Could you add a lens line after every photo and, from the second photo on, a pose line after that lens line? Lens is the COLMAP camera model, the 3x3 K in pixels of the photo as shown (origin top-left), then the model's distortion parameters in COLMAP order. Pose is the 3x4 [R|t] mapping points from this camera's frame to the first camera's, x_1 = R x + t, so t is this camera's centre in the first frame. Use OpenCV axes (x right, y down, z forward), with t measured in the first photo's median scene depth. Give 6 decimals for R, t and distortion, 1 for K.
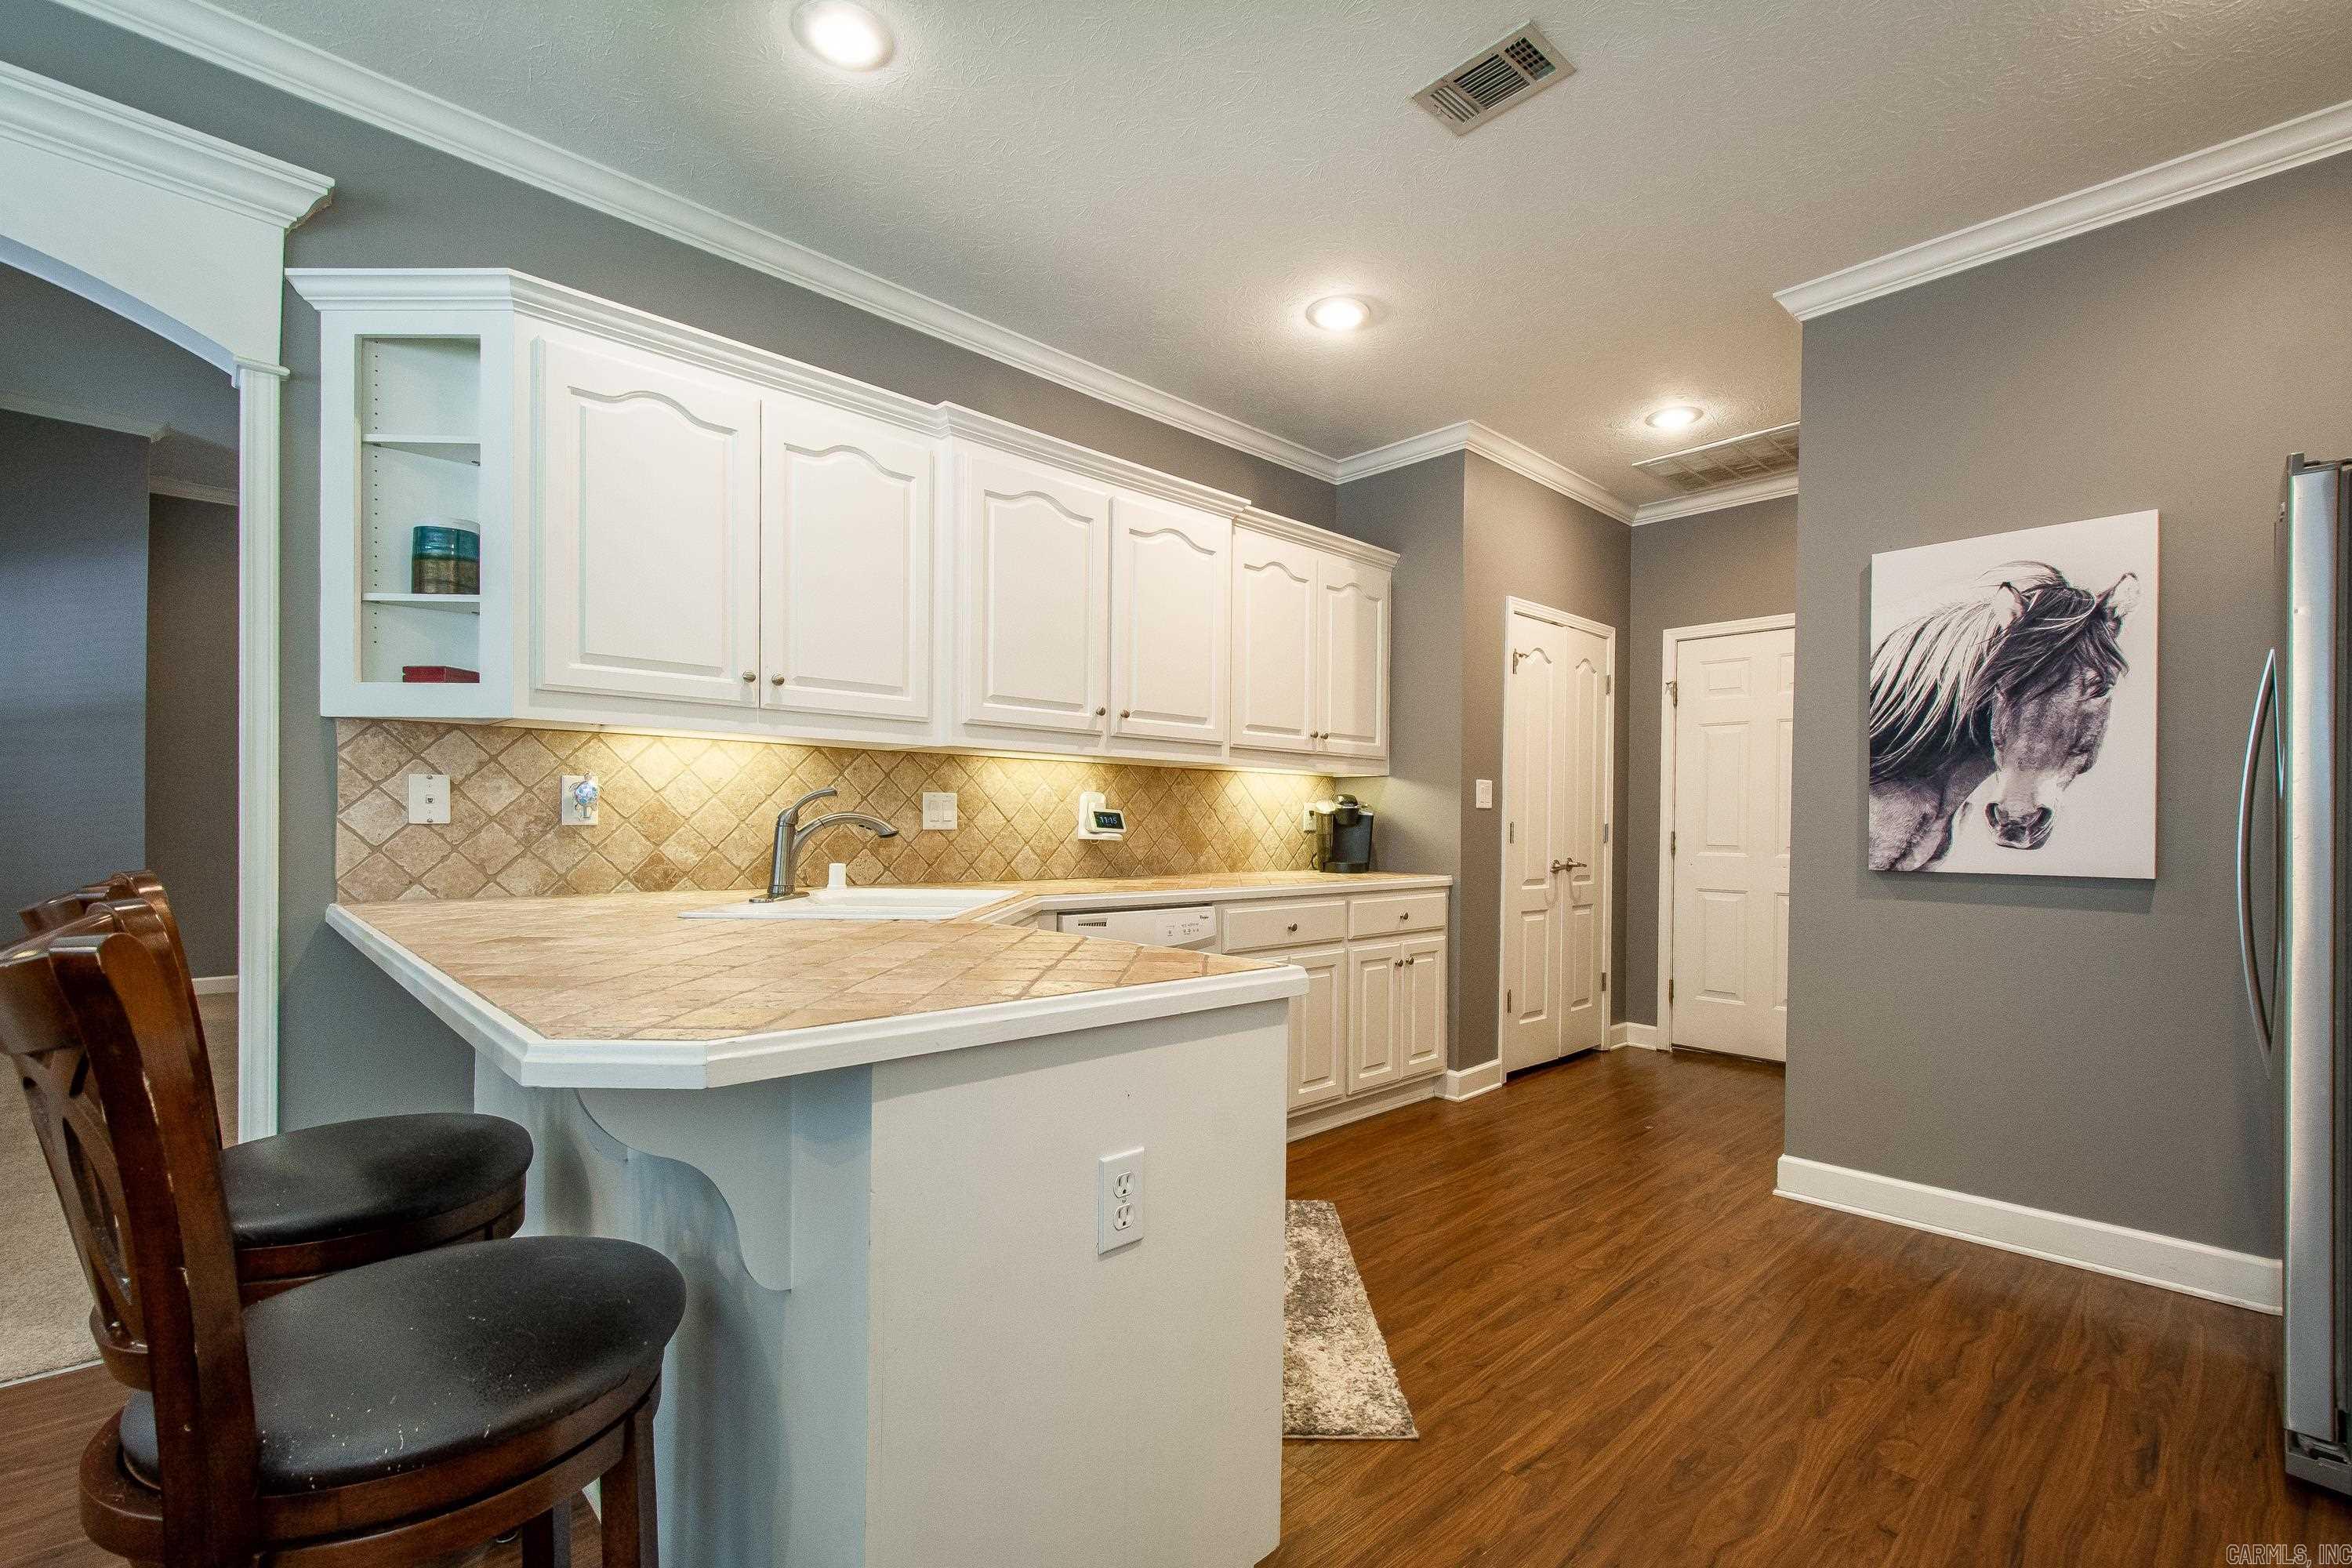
lens RADIAL K [[1053.3, 0, 1201.6], [0, 1053.3, 827.8], [0, 0, 1]] dist [0.022105, -0.009214]
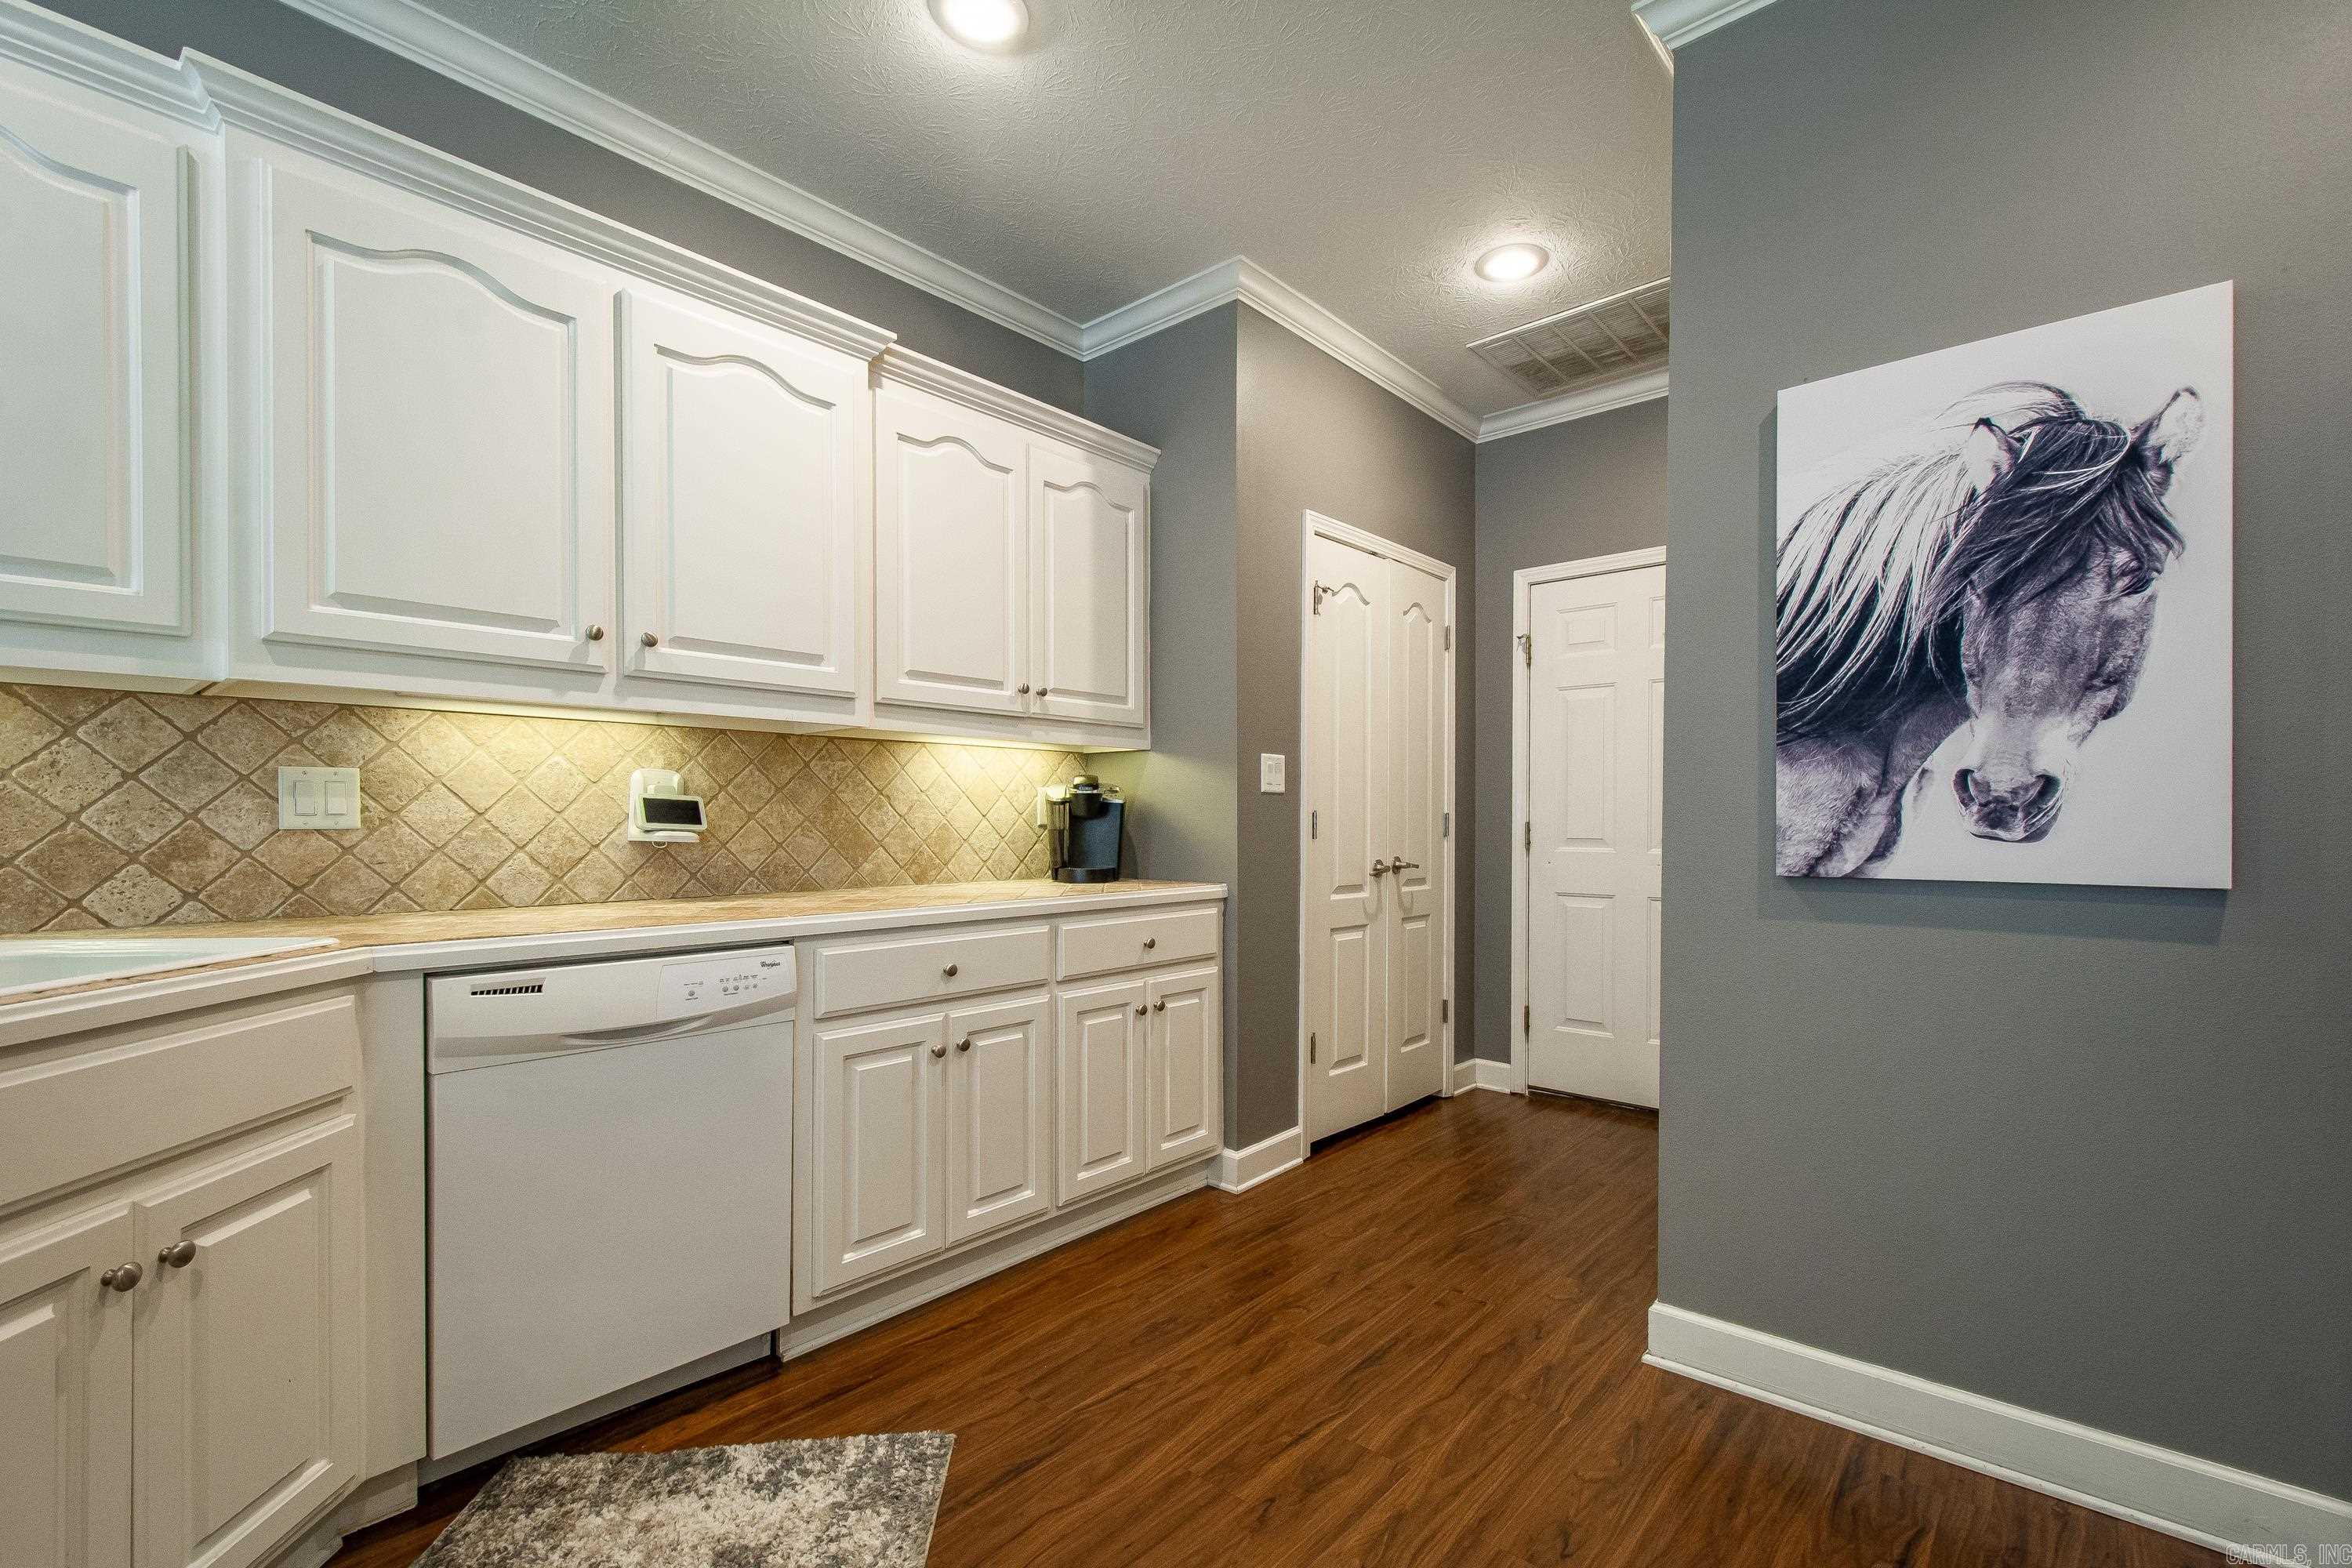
lens RADIAL K [[1053.3, 0, 1201.6], [0, 1053.3, 827.8], [0, 0, 1]] dist [0.022105, -0.009214]
pose [[0.995949, -0.010382, 0.089316, 0.223084], [0.010053, 0.999941, 0.004134, 0.004174], [-0.089353, -0.003220, 0.995995, 0.390458]]
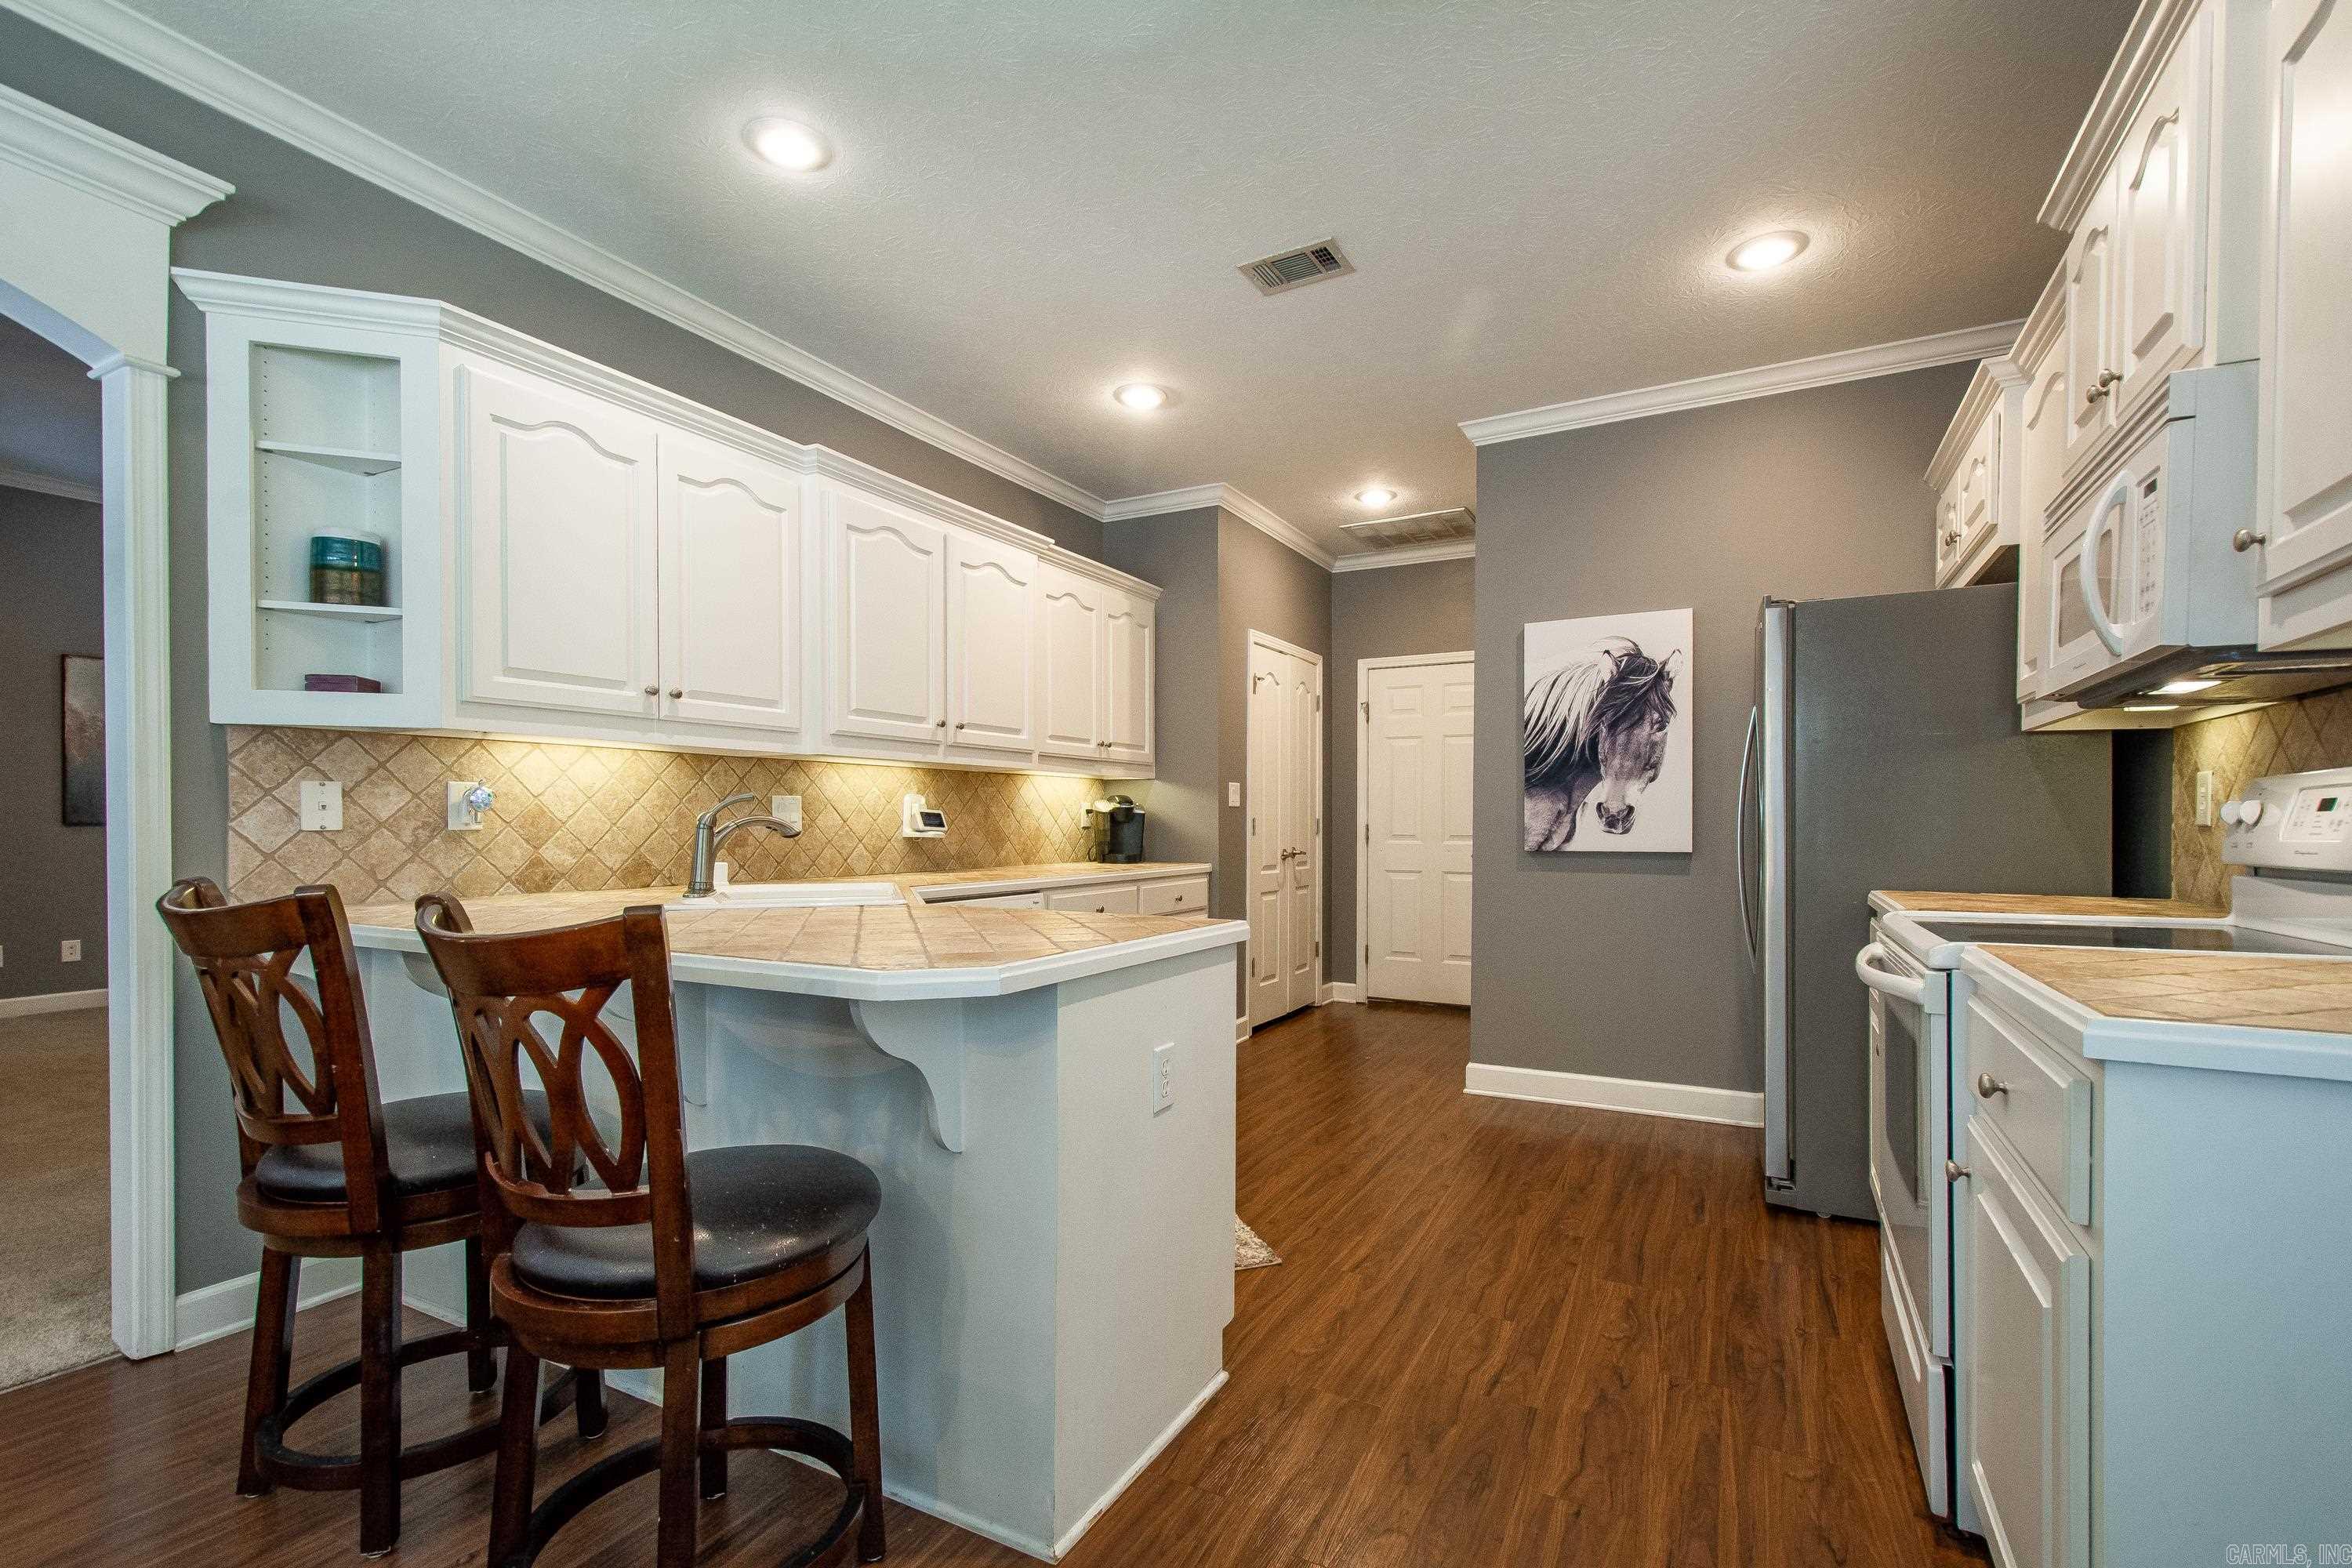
lens RADIAL K [[1053.4, 0, 1212.2], [0, 1053.4, 830.3], [0, 0, 1]] dist [0.020459, -0.008411]
pose [[0.947352, -0.012555, 0.319948, -0.203960], [0.010428, 0.999911, 0.008360, -0.002887], [-0.320024, -0.004584, 0.947398, -0.180805]]
